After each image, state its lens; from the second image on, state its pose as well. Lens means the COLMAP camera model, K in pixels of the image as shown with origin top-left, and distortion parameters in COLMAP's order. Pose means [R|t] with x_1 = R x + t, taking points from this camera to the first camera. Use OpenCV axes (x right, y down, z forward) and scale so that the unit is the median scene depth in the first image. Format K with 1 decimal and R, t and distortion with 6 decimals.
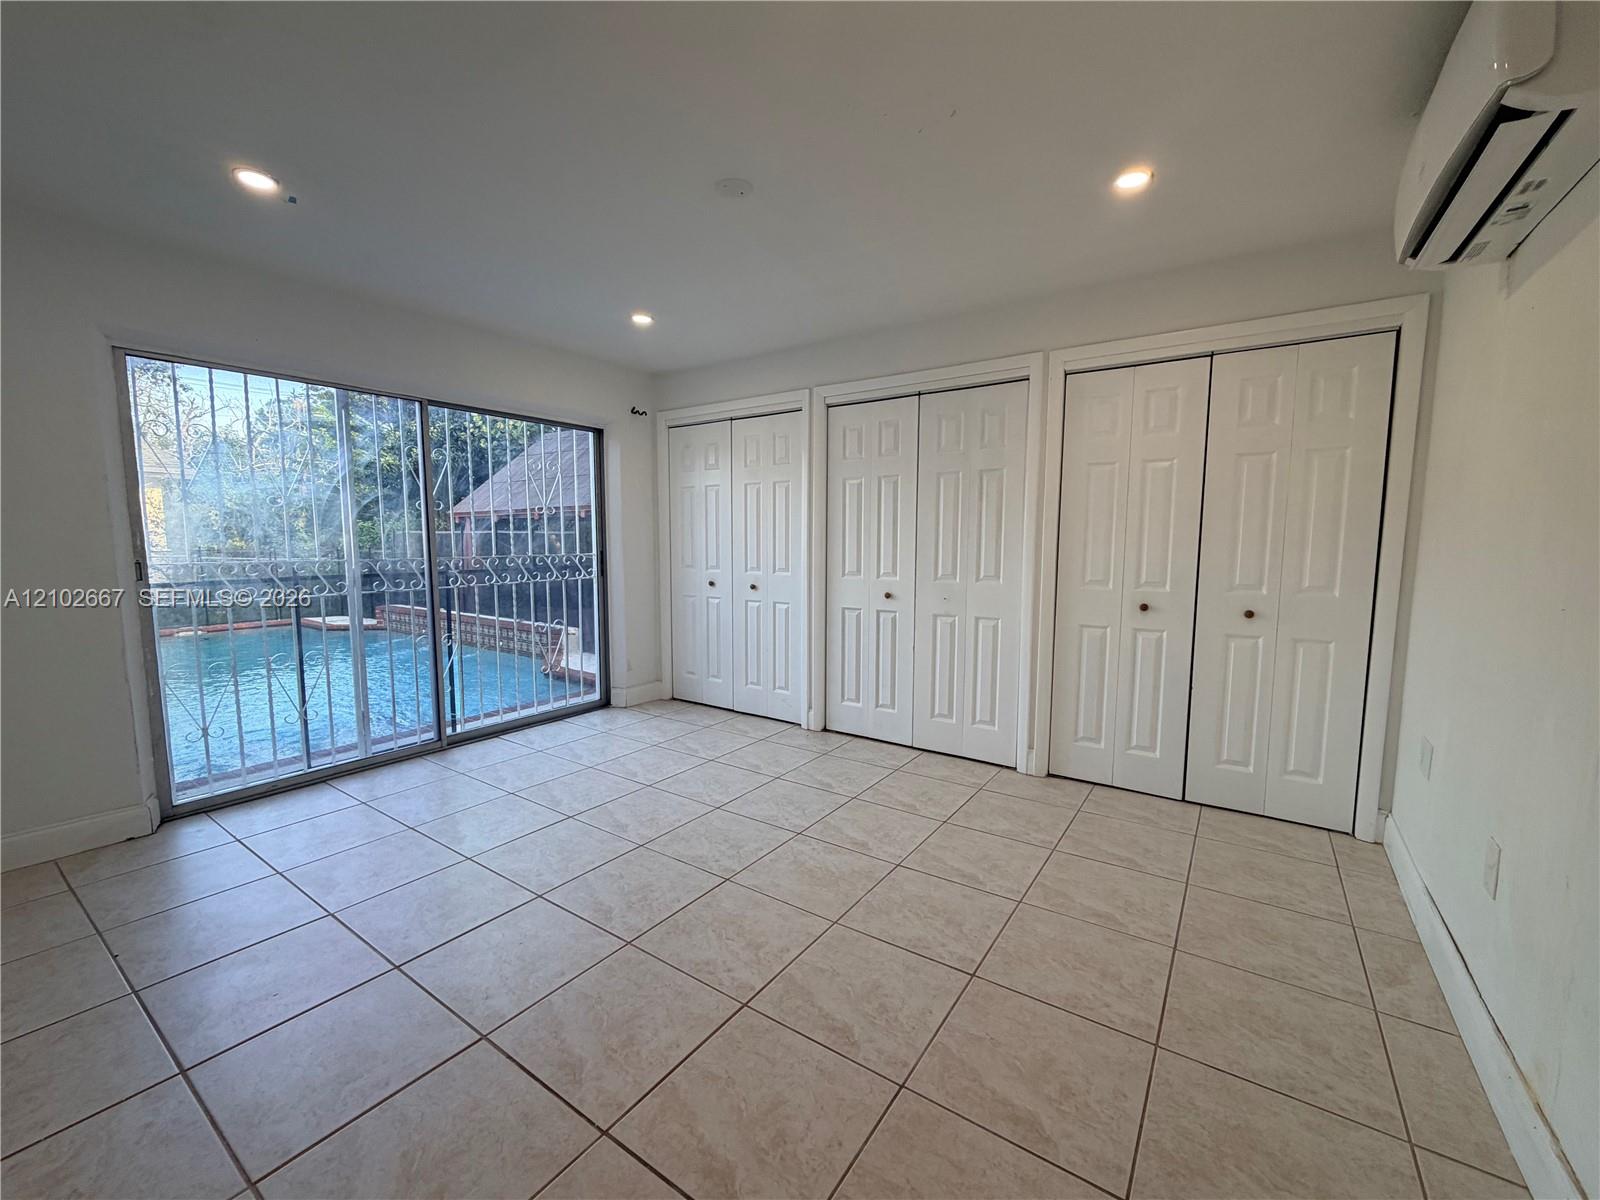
lens RADIAL K [[646.4, 0, 802.6], [0, 646.4, 600.4], [0, 0, 1]] dist [-0.003183, 0.000368]
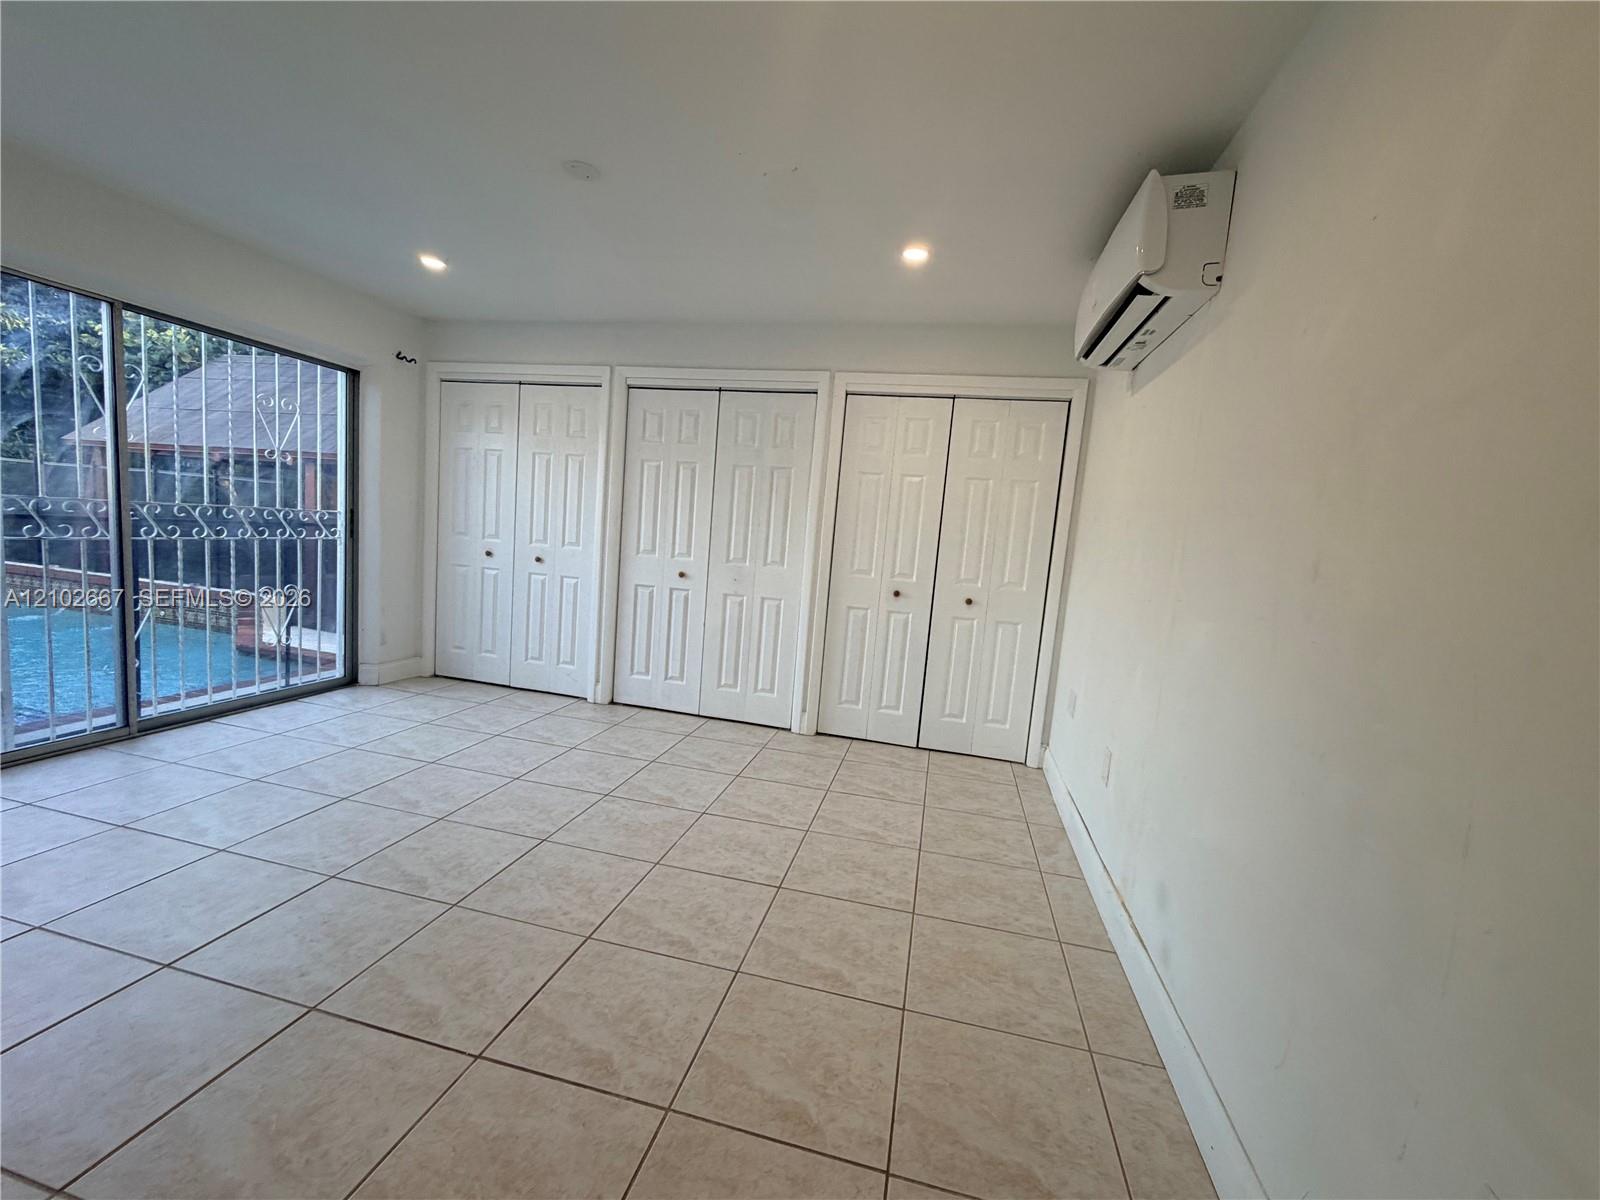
lens RADIAL K [[646.4, 0, 800.0], [0, 646.4, 599.5], [0, 0, 1]] dist [-0.003183, 0.000368]
pose [[0.927061, 0.033531, 0.373408, -0.114621], [-0.042968, 0.998932, 0.016974, 0.009667], [-0.372441, -0.031780, 0.927512, -0.085539]]
